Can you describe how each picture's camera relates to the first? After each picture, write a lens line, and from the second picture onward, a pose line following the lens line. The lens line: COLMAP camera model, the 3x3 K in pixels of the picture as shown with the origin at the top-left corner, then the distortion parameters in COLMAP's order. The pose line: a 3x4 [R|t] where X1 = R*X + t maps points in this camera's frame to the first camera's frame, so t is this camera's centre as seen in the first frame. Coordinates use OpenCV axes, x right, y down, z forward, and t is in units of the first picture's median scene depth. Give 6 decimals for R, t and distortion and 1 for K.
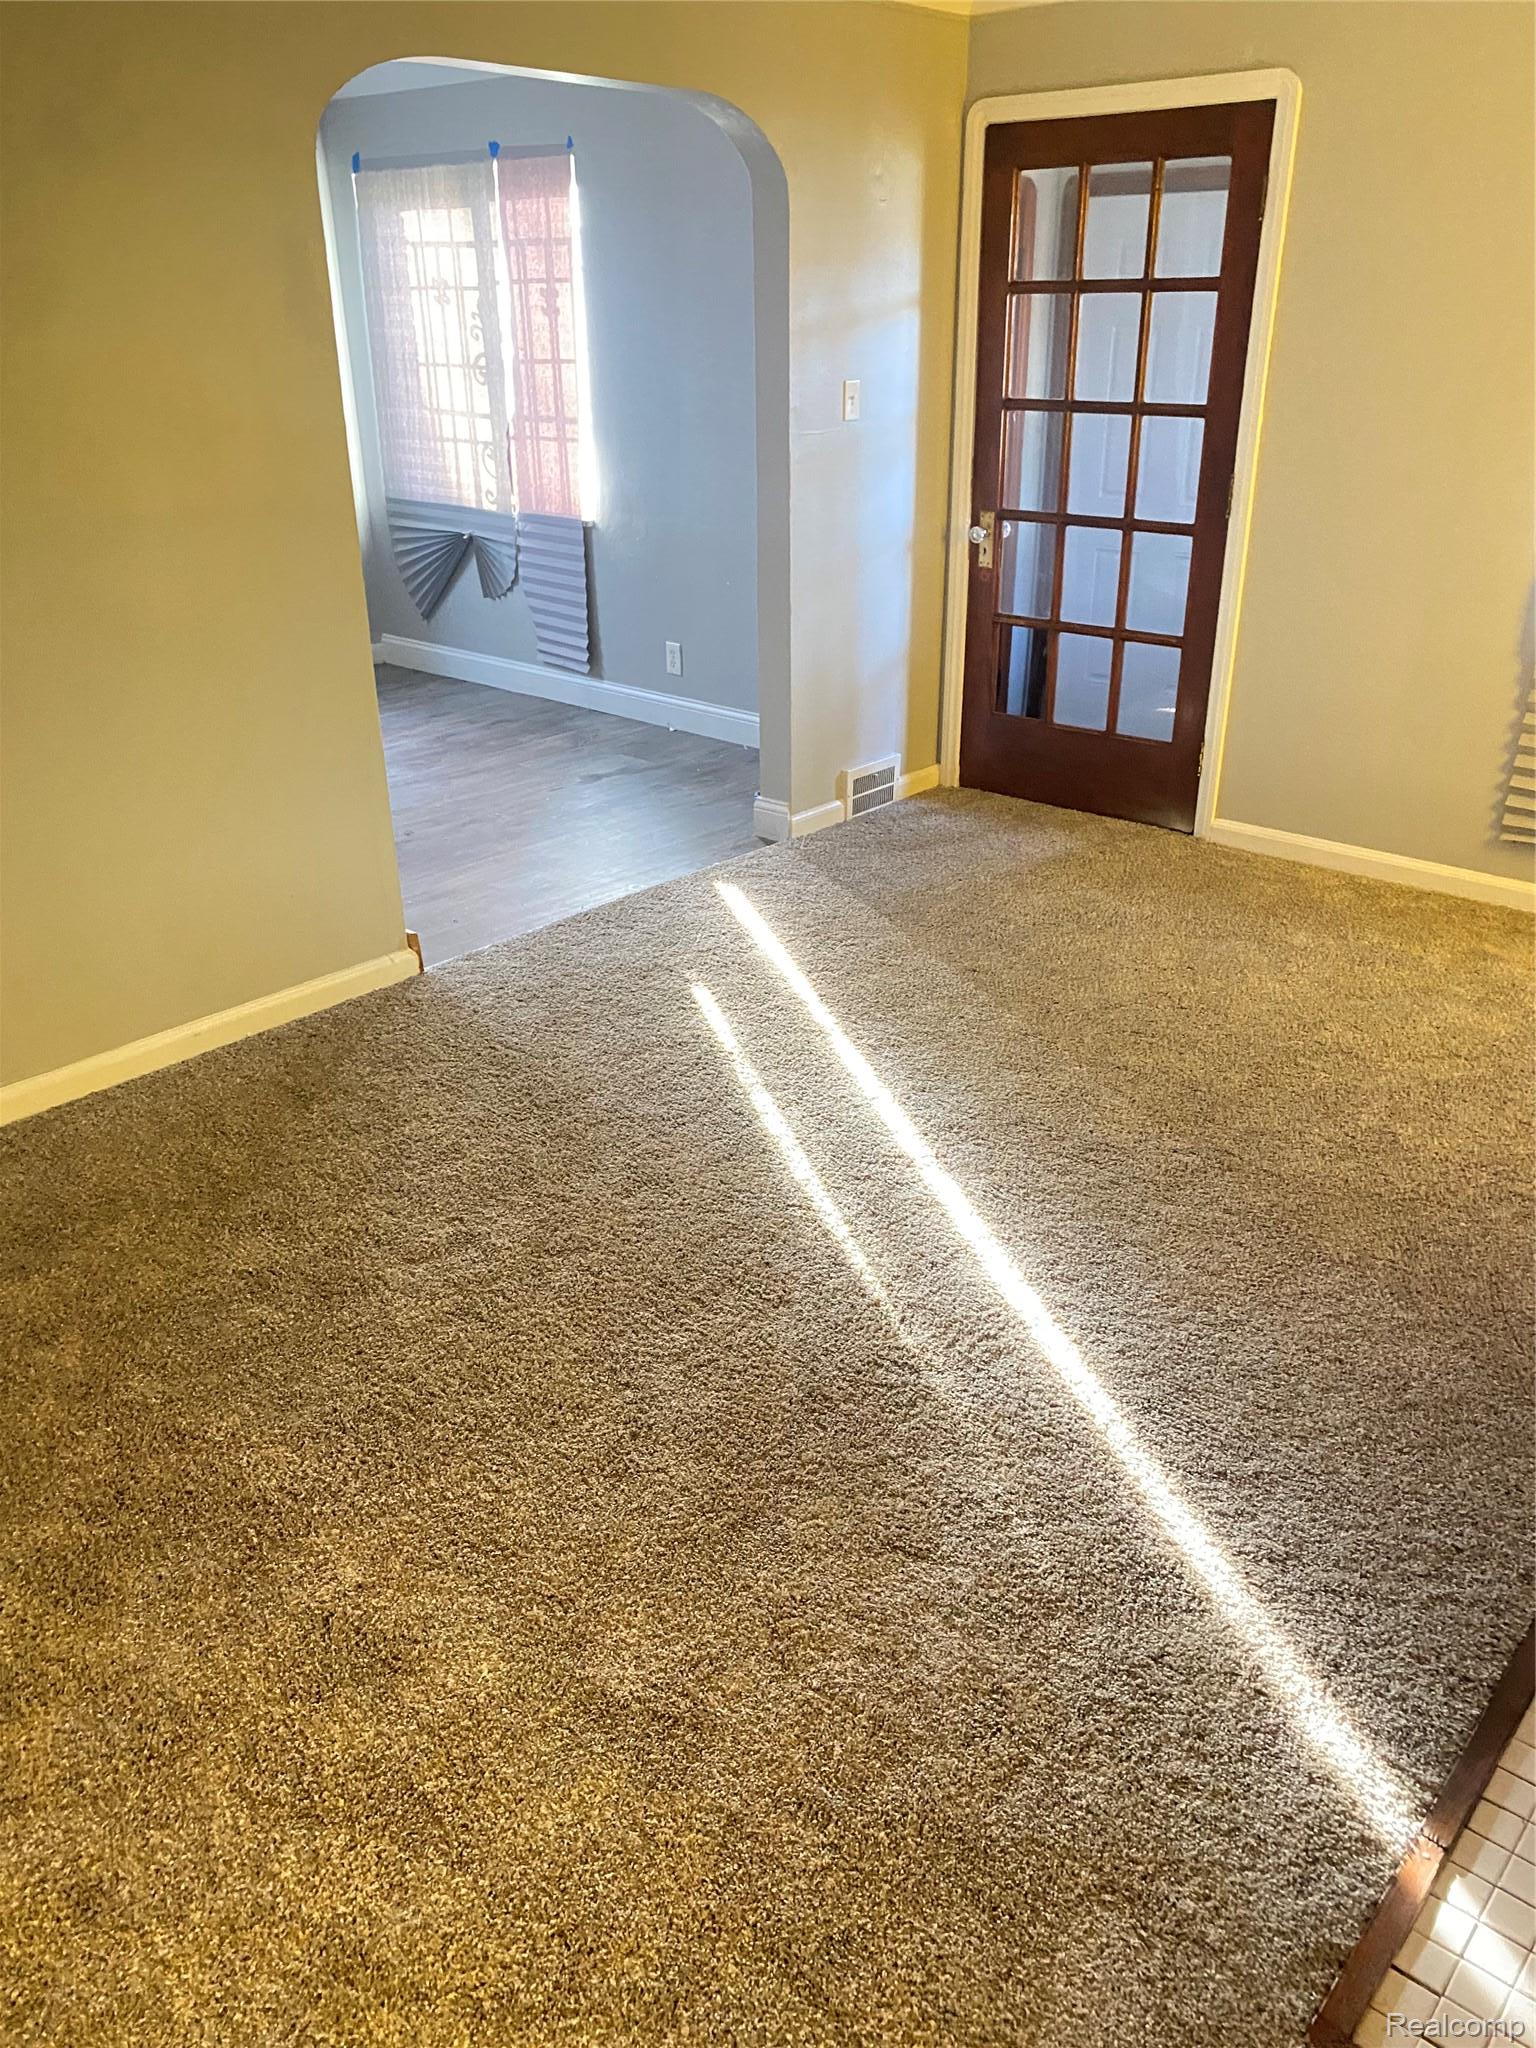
lens RADIAL K [[1541.9, 0, 768.0], [0, 1541.9, 1024.0], [0, 0, 1]] dist [0.004140, 0.001046]
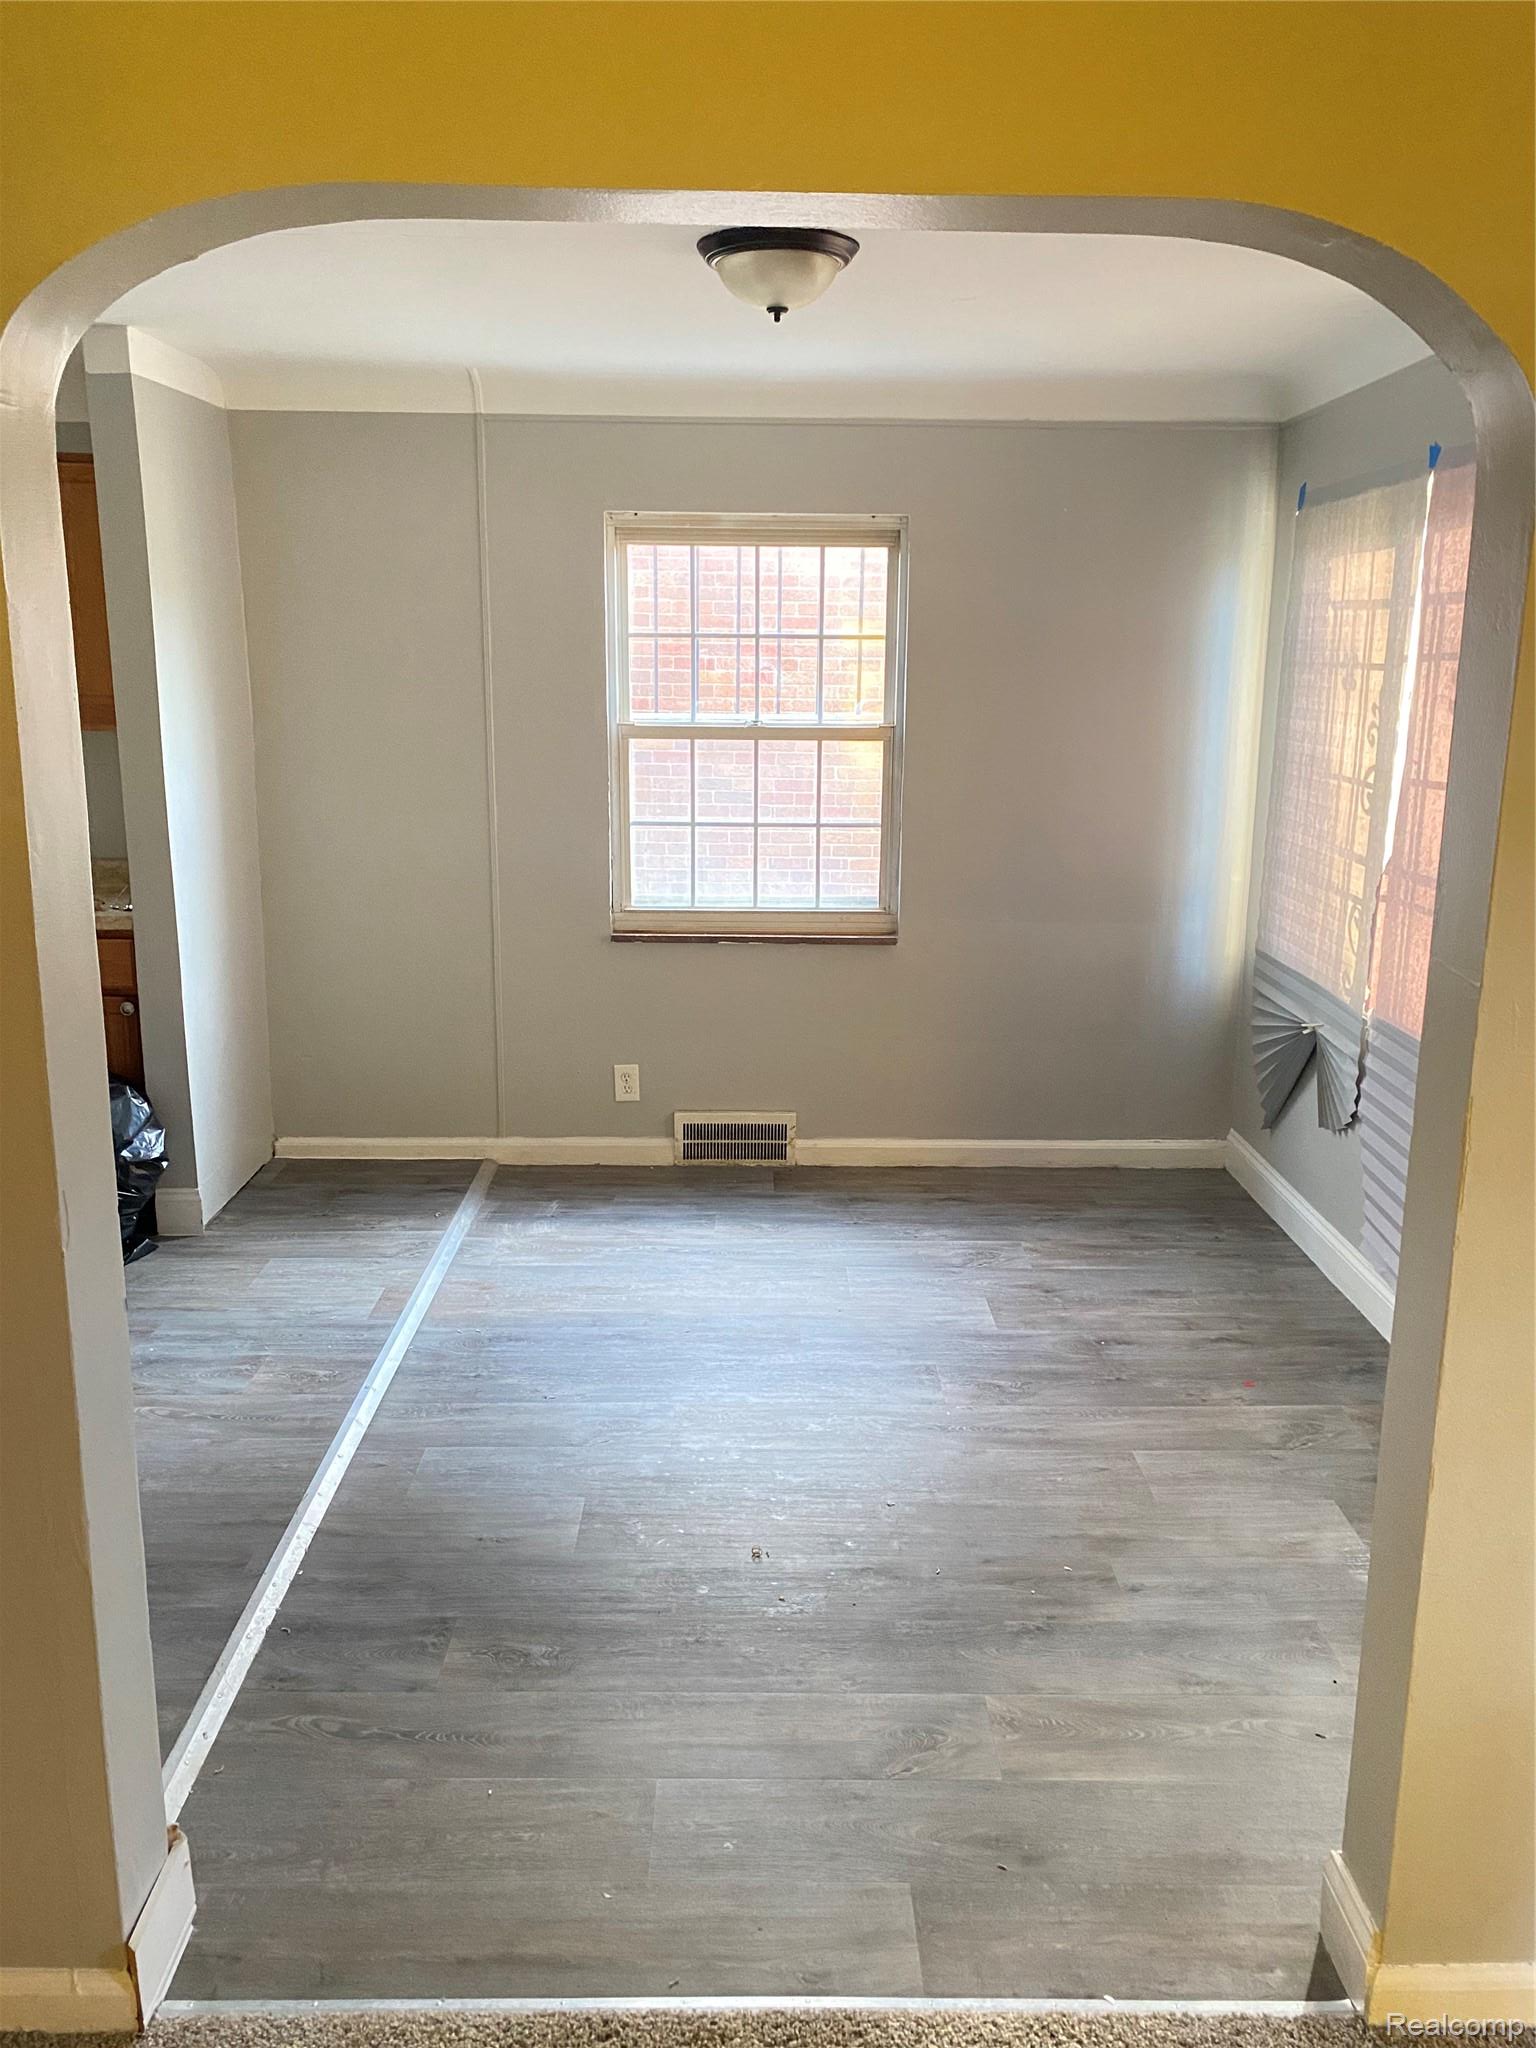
lens RADIAL K [[1541.9, 0, 768.0], [0, 1541.9, 1024.0], [0, 0, 1]] dist [0.004140, 0.001046]
pose [[0.668015, 0.178730, -0.722365, 0.121057], [-0.322120, 0.944520, -0.064188, -0.222422], [0.670816, 0.275567, 0.688526, 0.447824]]
